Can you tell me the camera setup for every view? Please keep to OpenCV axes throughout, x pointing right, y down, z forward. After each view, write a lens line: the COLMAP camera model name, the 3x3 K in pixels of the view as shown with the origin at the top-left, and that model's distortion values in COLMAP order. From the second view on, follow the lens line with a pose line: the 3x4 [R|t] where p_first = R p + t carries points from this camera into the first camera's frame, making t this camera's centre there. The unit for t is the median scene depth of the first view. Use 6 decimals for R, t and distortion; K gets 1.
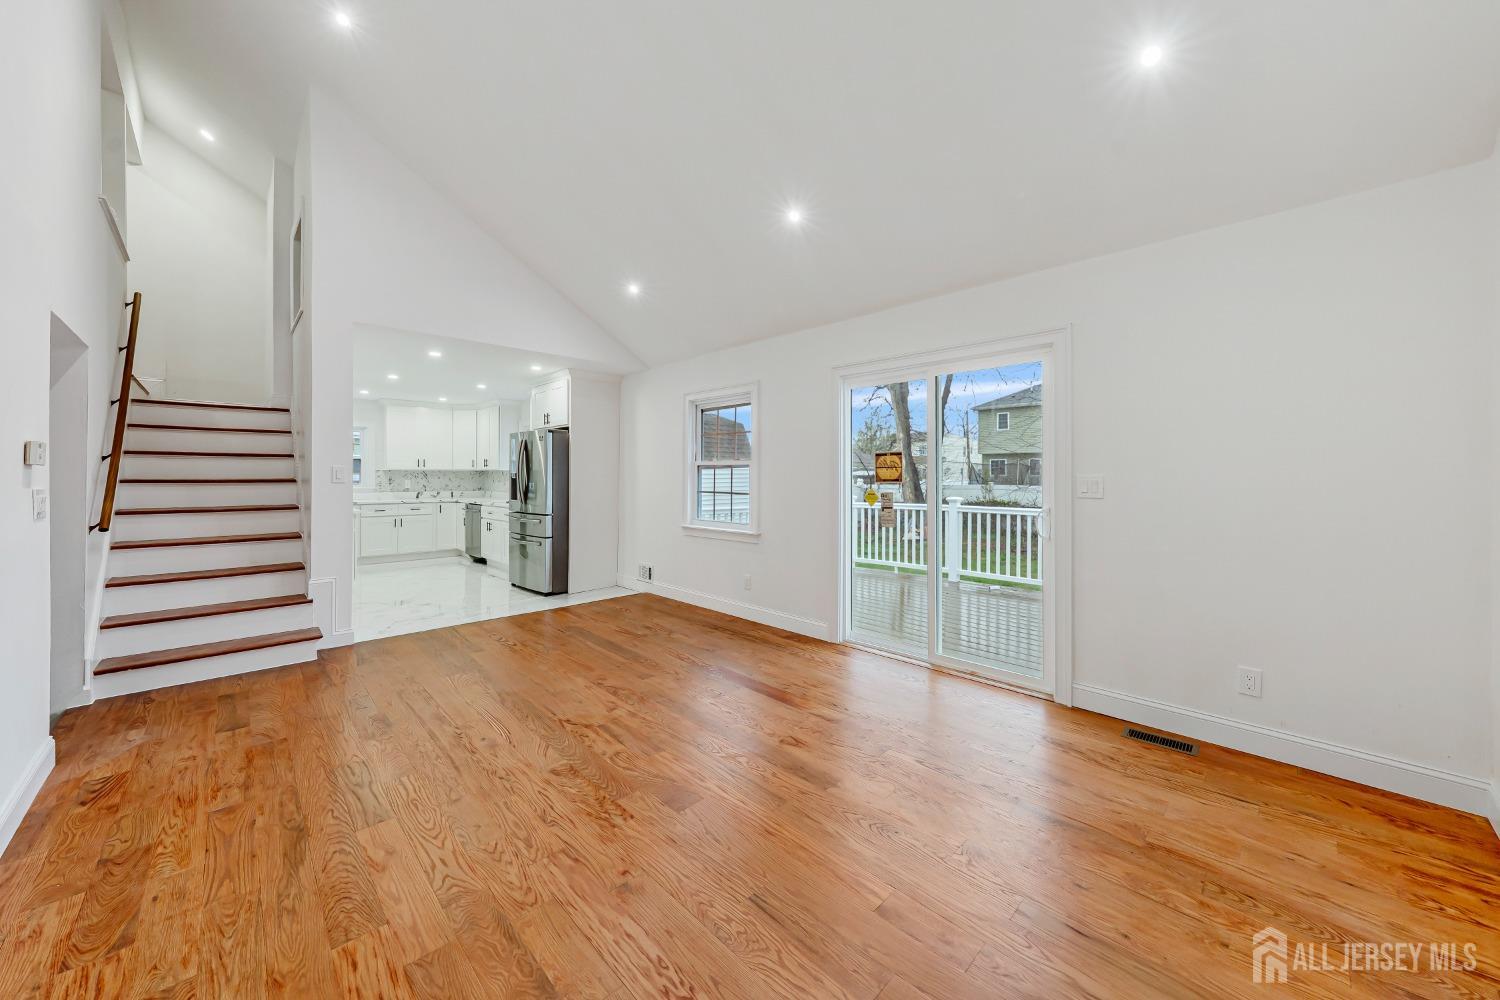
lens RADIAL K [[547.0, 0, 748.3], [0, 547.0, 475.9], [0, 0, 1]] dist [0.001313, 0.000134]
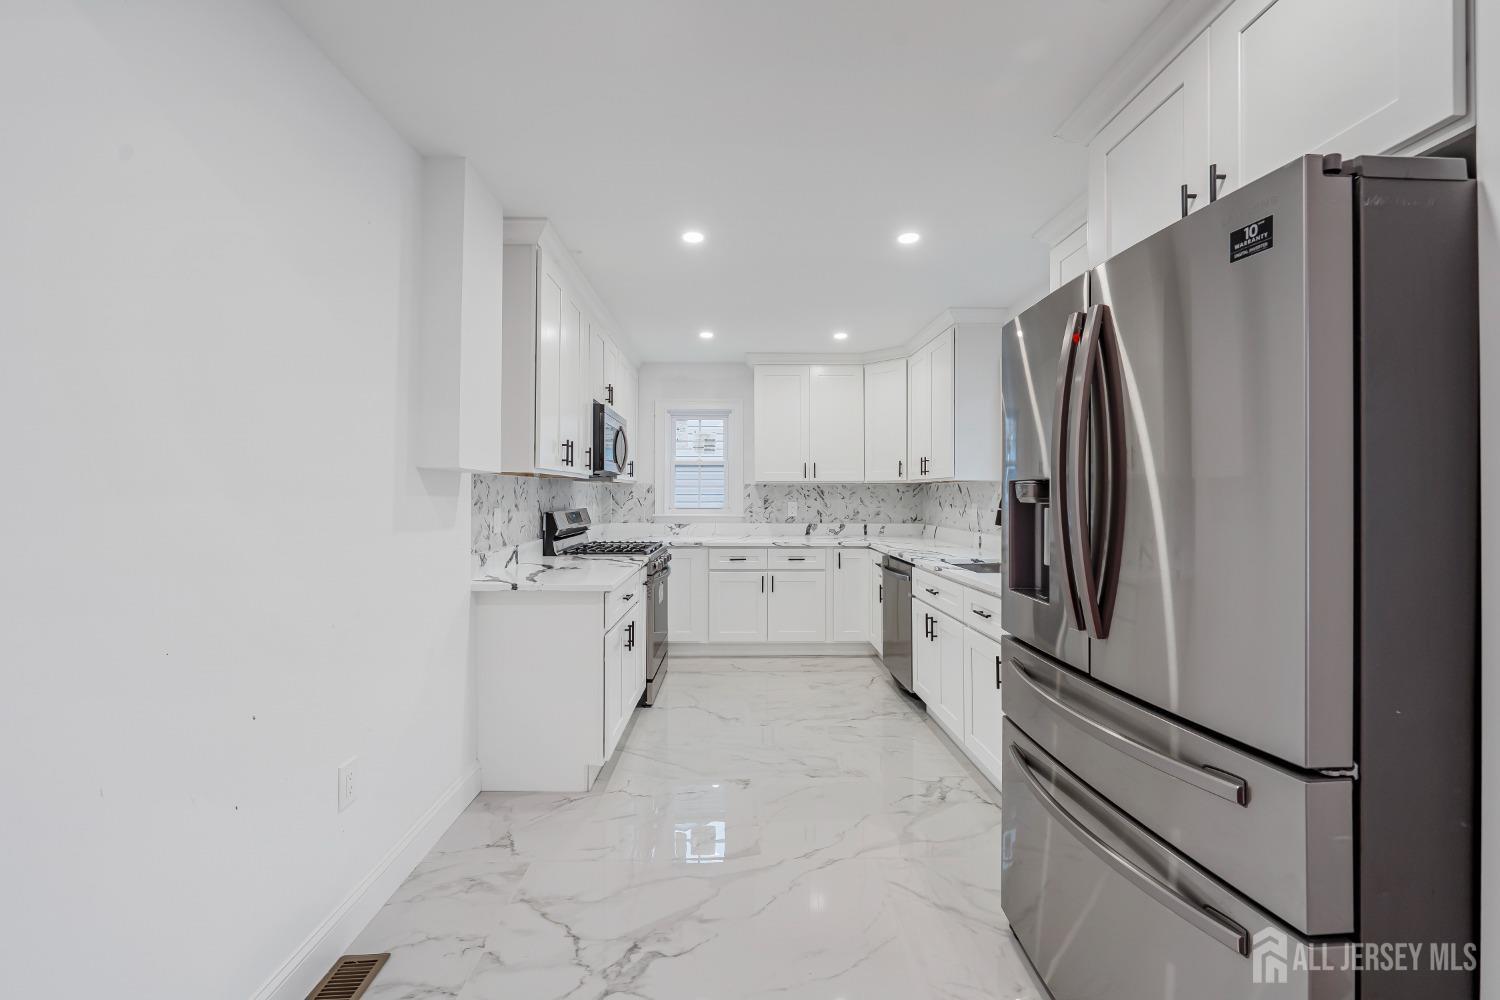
lens RADIAL K [[605.0, 0, 750.0], [0, 605.0, 500.0], [0, 0, 1]] dist [-0.000510, -0.000040]
pose [[0.740965, 0.001688, -0.671542, -0.248557], [0.002791, 0.999980, 0.005594, 0.002215], [0.671538, -0.006019, 0.740945, 0.528090]]
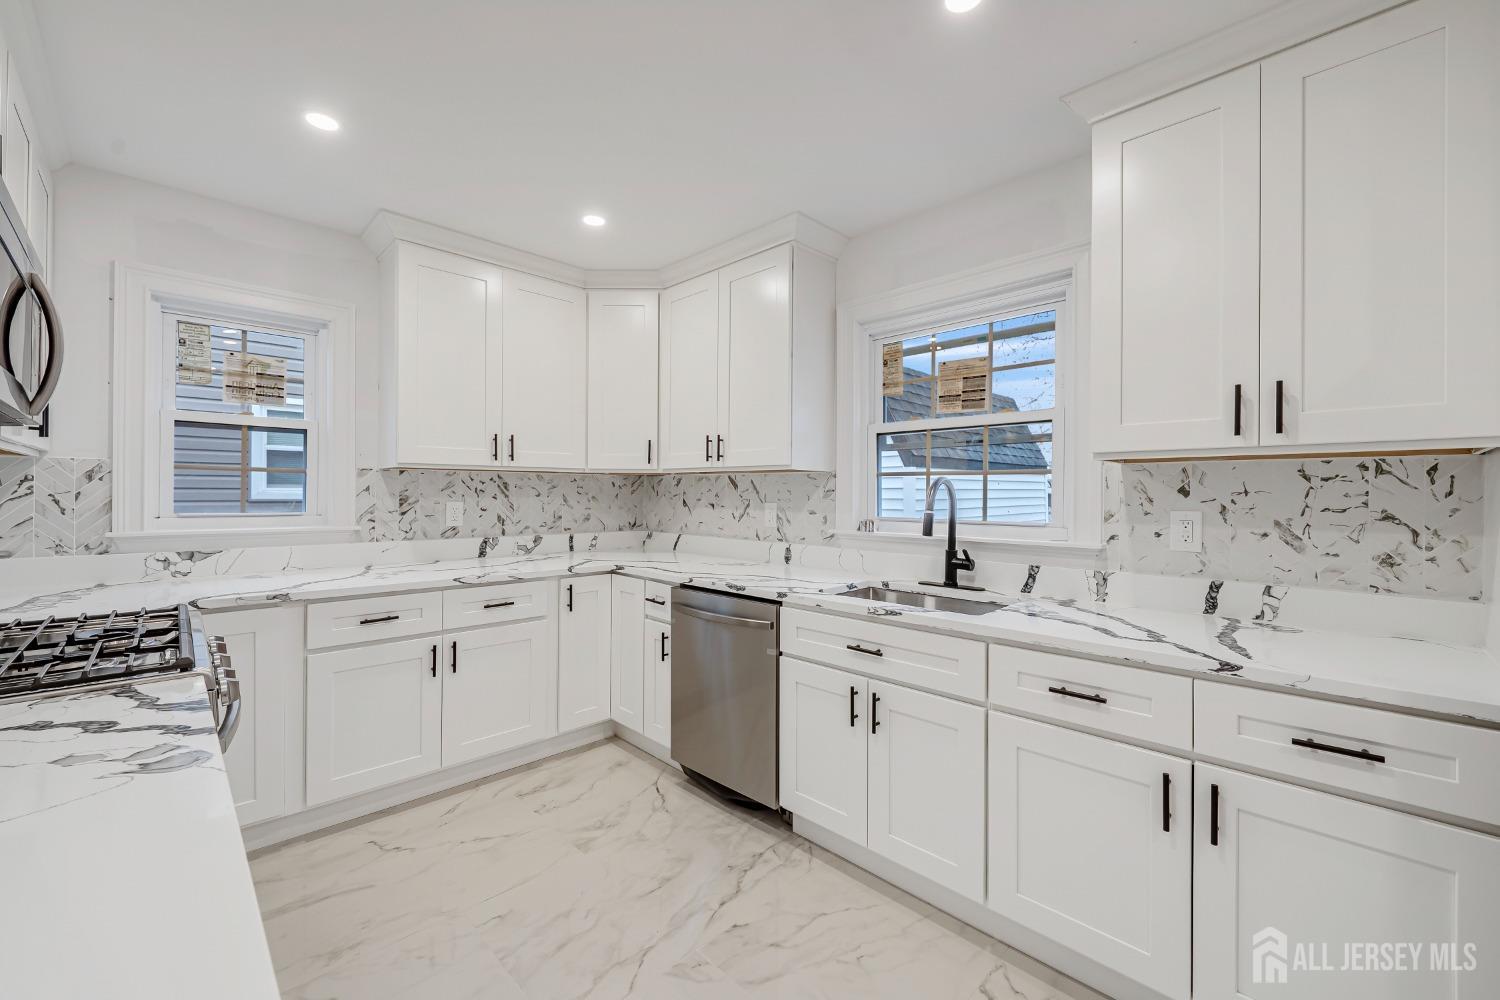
lens RADIAL K [[605.0, 0, 750.0], [0, 605.0, 500.0], [0, 0, 1]] dist [-0.000510, -0.000040]
pose [[0.999903, 0.001297, 0.013902, -0.462922], [-0.001426, 0.999956, 0.009287, 0.003340], [-0.013889, -0.009306, 0.999860, 0.655804]]
